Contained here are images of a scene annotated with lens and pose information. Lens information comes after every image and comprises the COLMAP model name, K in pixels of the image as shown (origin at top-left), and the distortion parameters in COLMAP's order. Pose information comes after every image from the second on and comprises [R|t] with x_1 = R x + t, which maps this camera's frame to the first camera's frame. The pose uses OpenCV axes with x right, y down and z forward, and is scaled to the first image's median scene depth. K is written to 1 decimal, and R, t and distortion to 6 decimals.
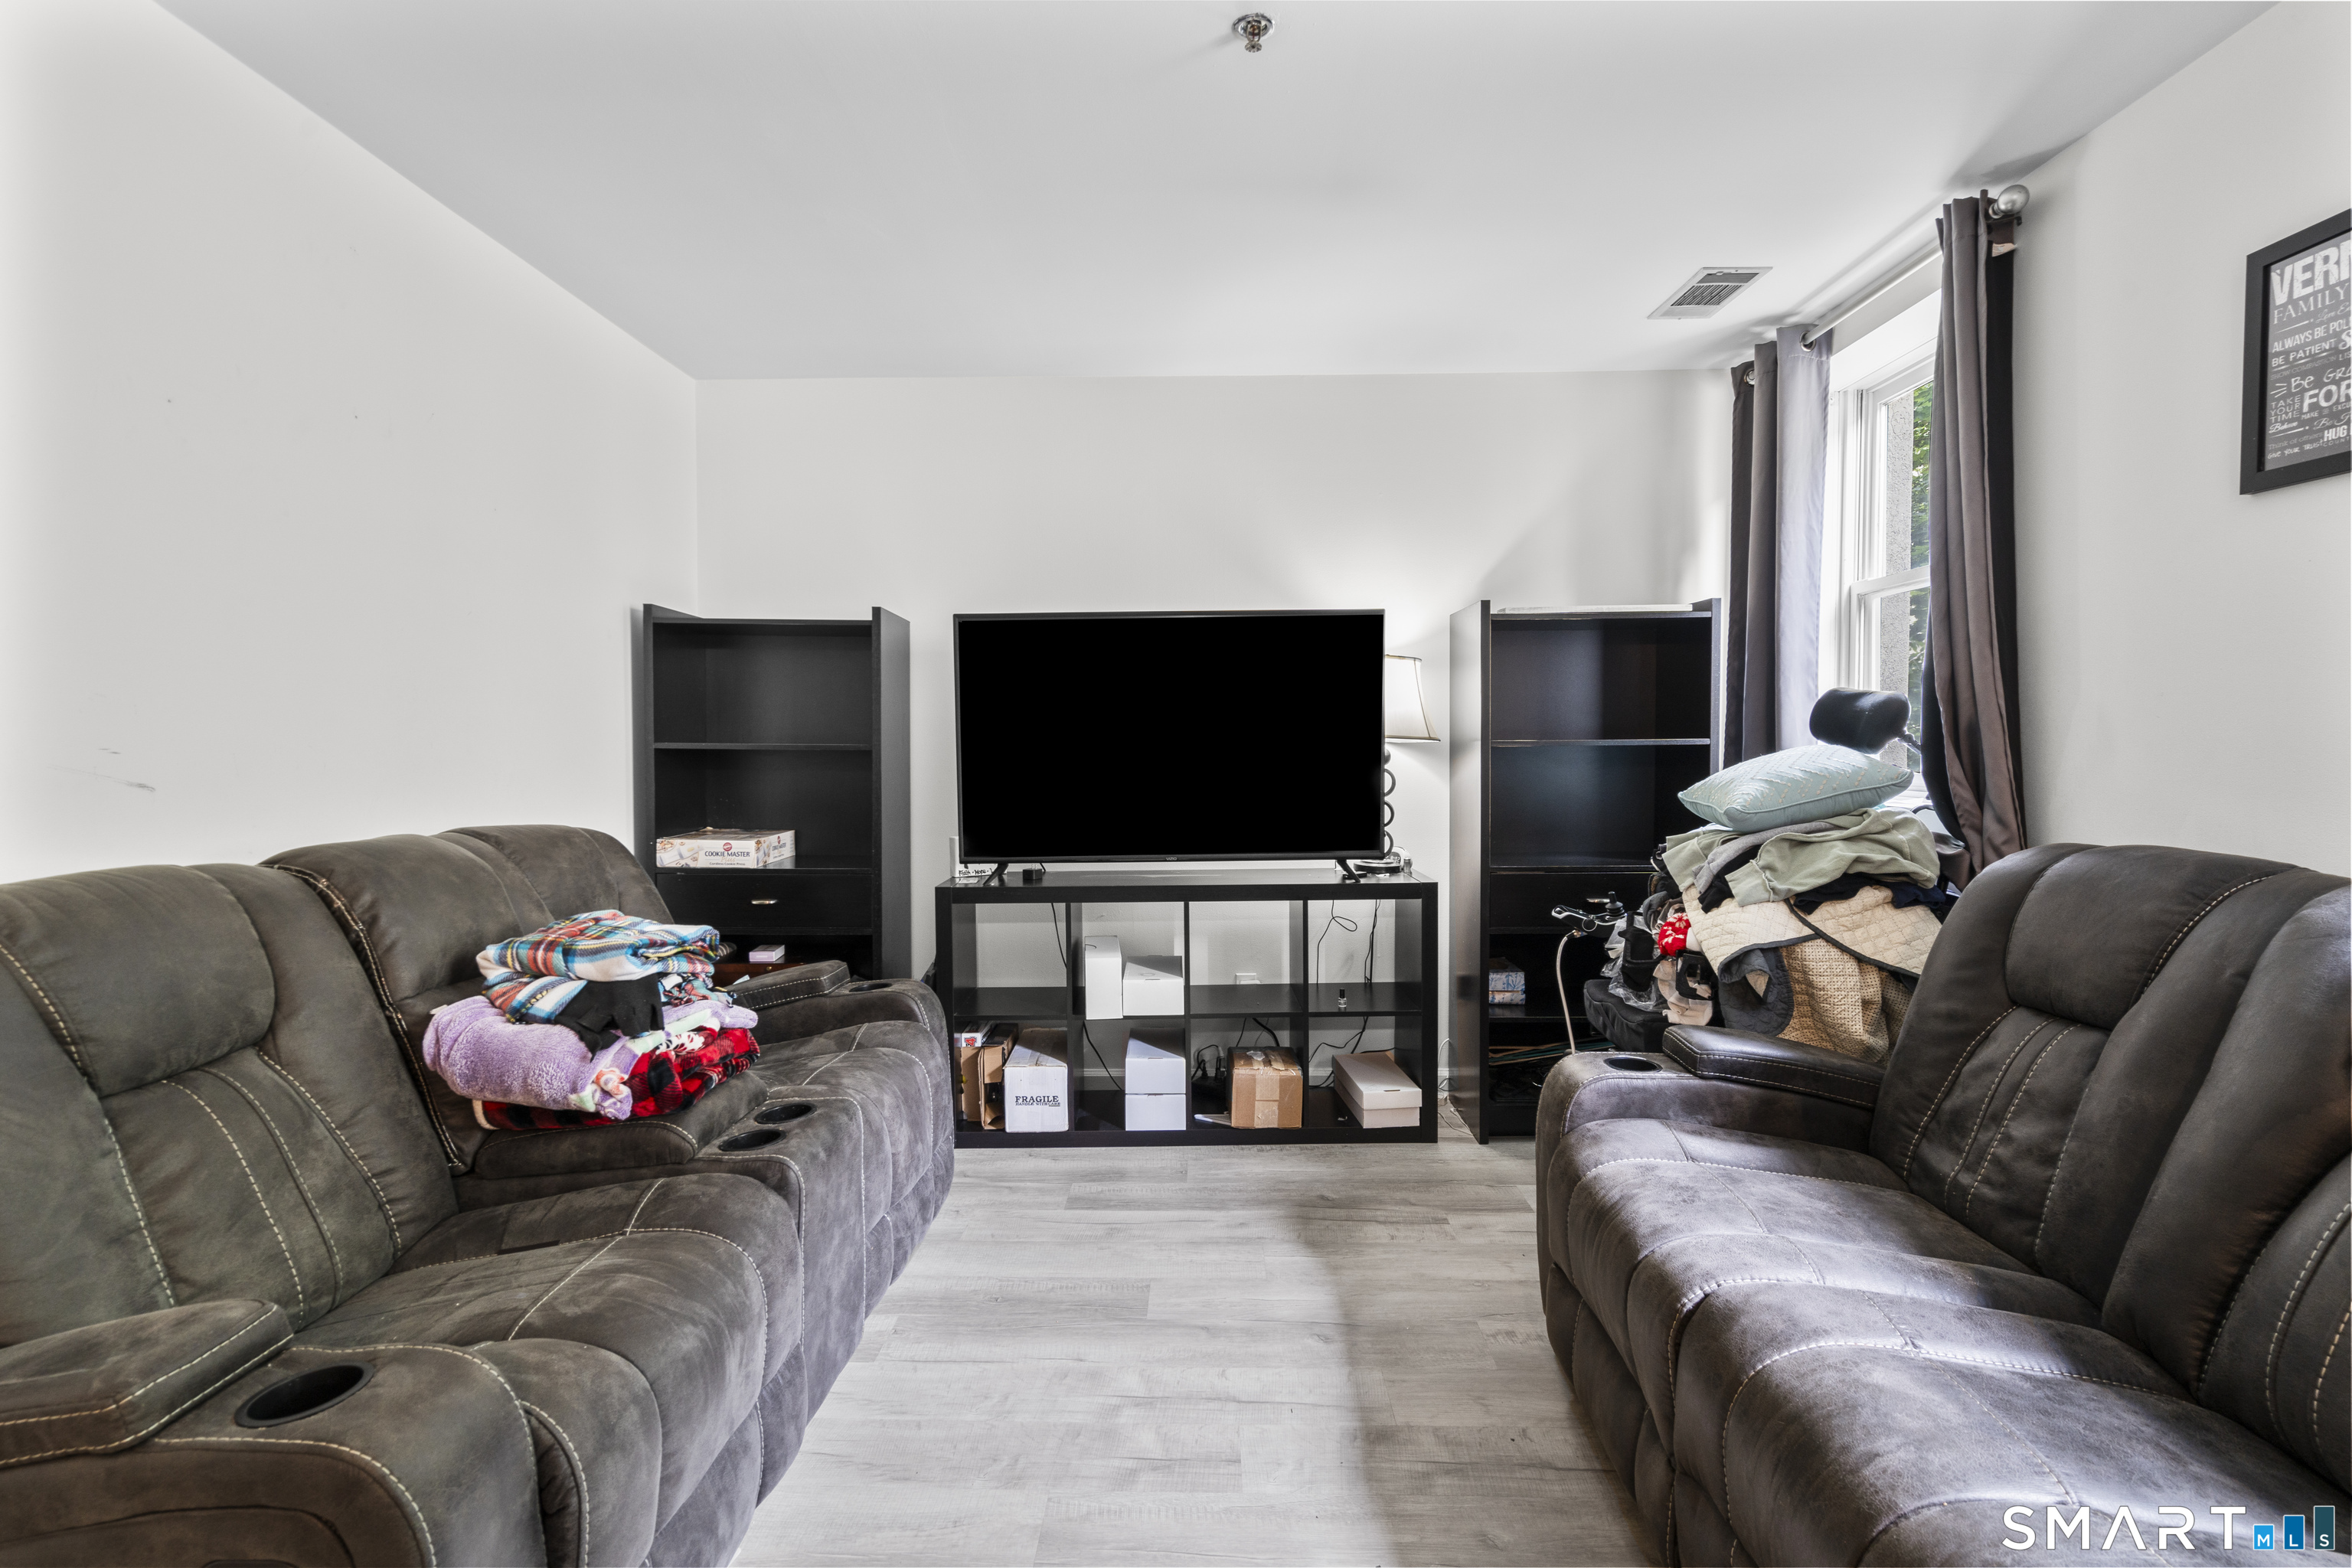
lens RADIAL K [[1190.2, 0, 1170.8], [0, 1190.2, 789.7], [0, 0, 1]] dist [-0.004217, -0.000274]
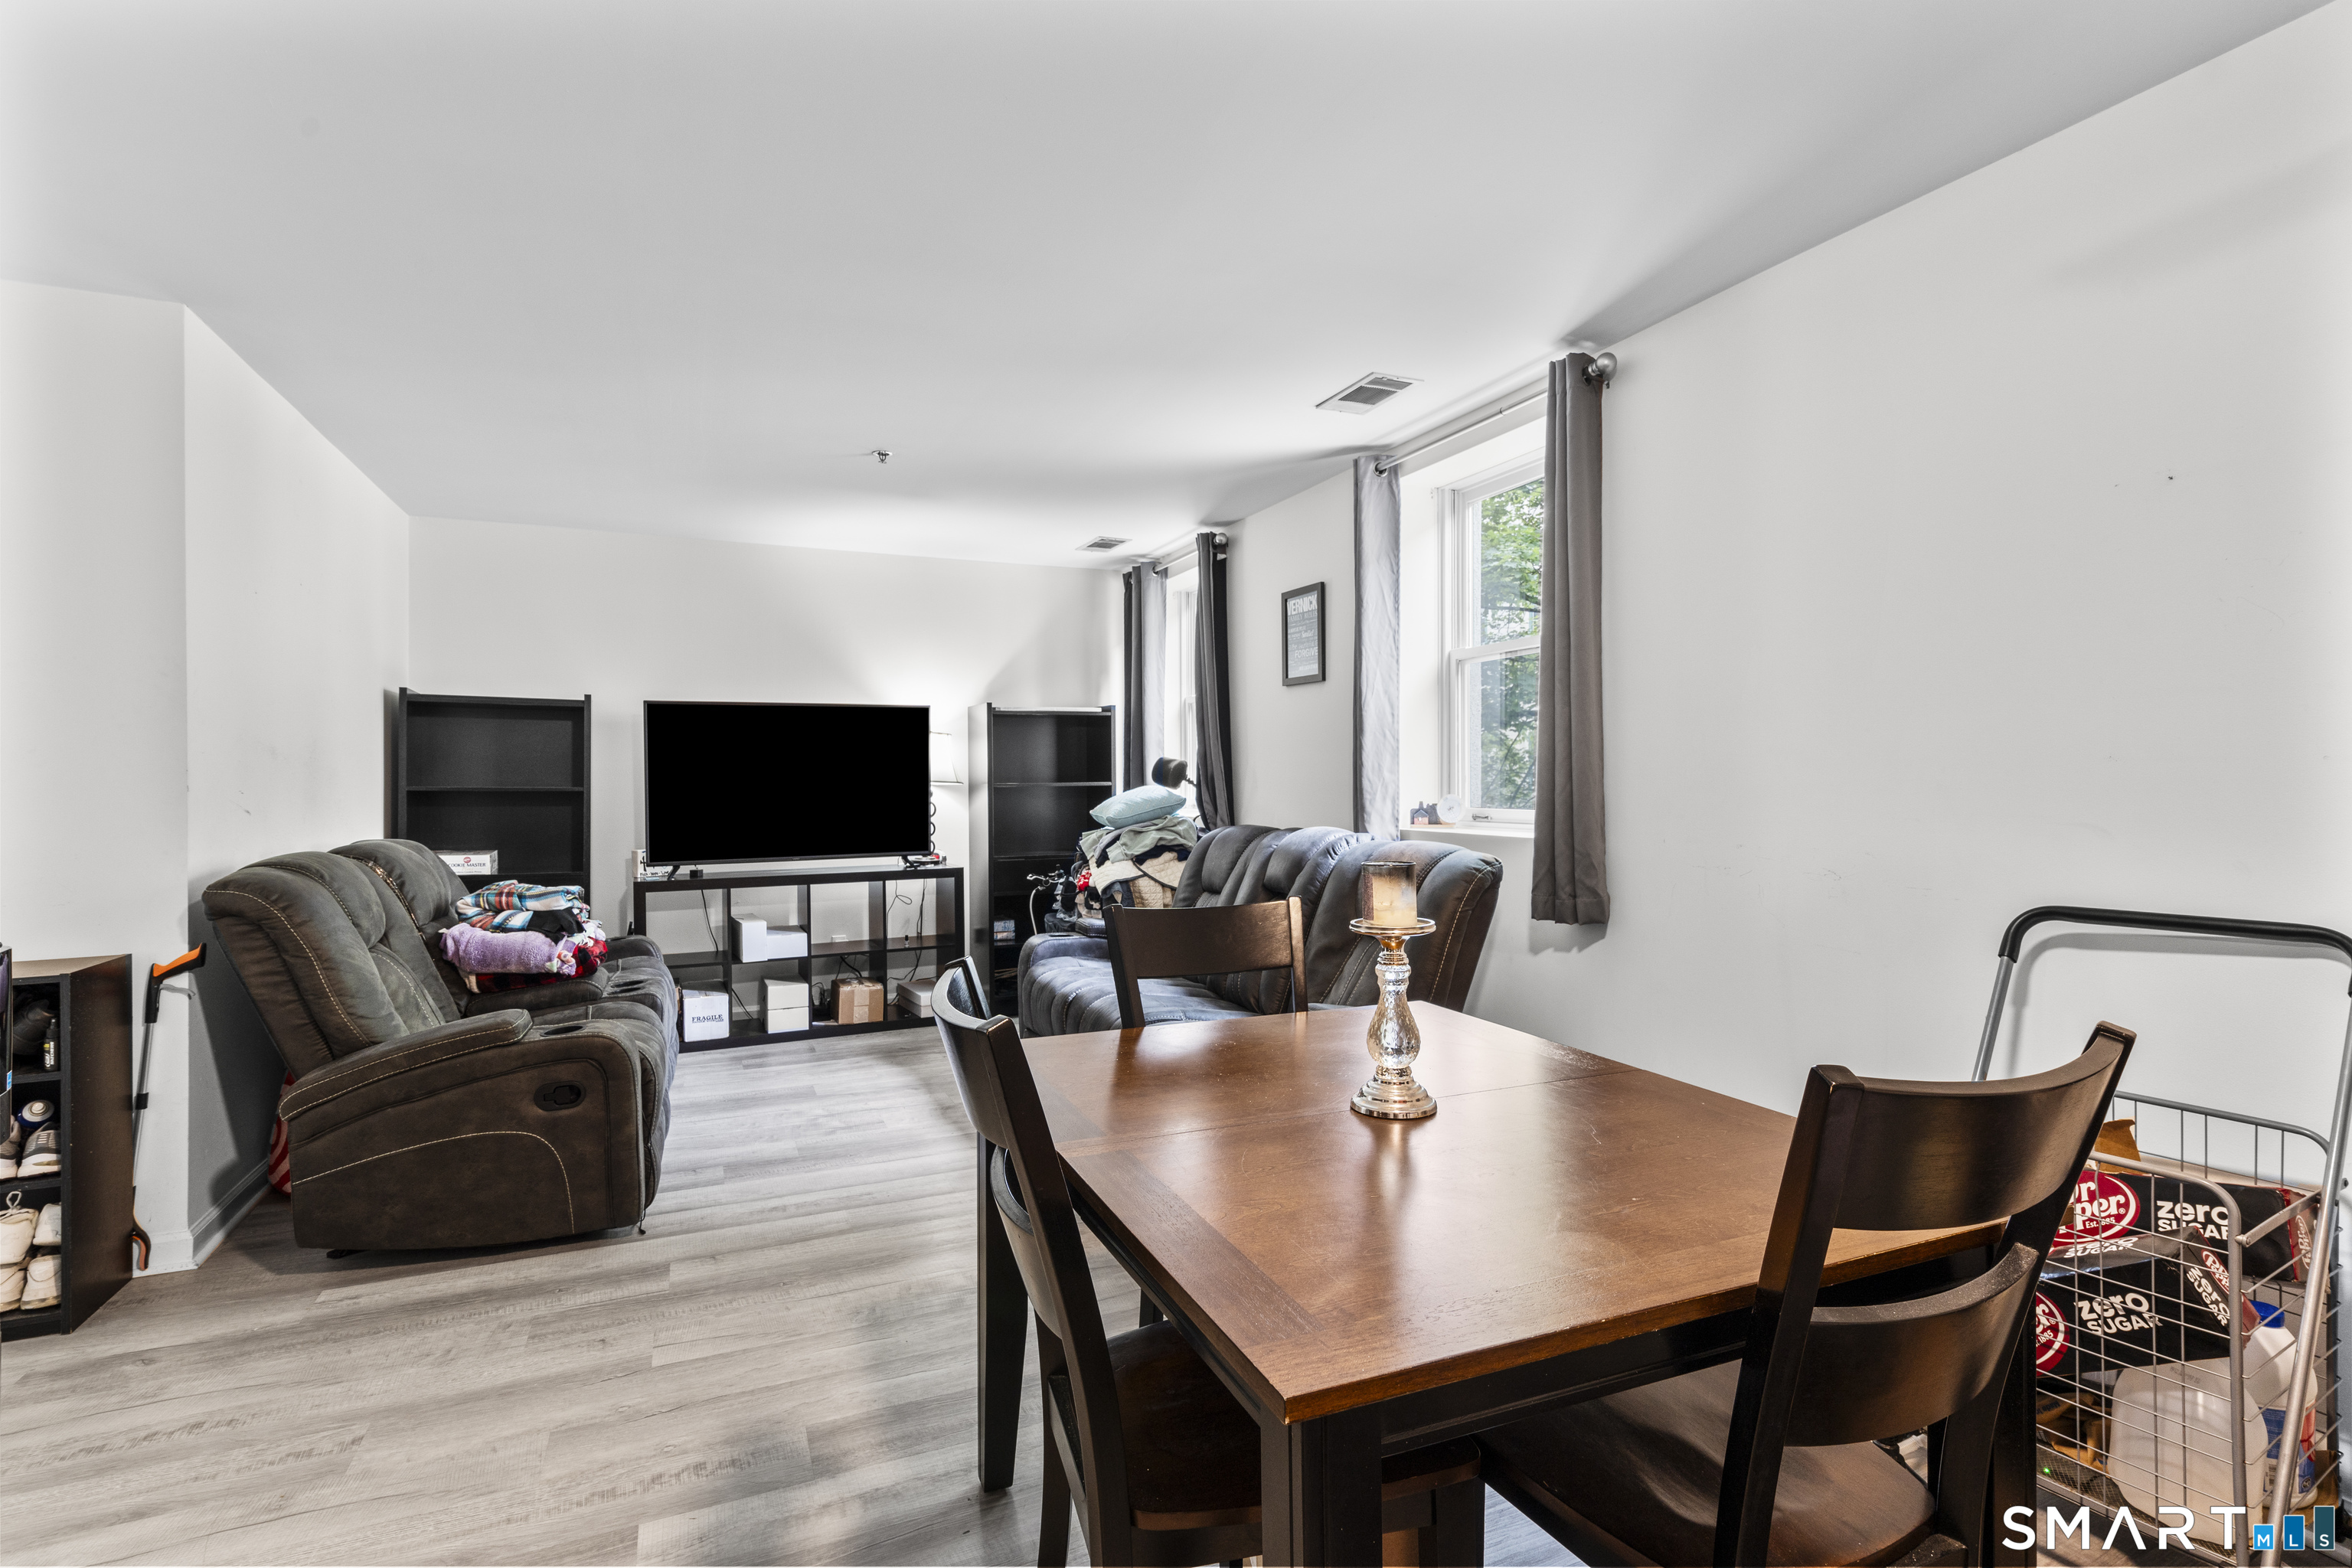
lens RADIAL K [[1190.2, 0, 1170.8], [0, 1190.2, 789.7], [0, 0, 1]] dist [-0.004217, -0.000274]
pose [[0.916079, -0.004376, 0.400974, -0.191159], [0.017823, 0.999397, -0.029812, 0.024582], [-0.400602, 0.034456, 0.915604, -0.698279]]
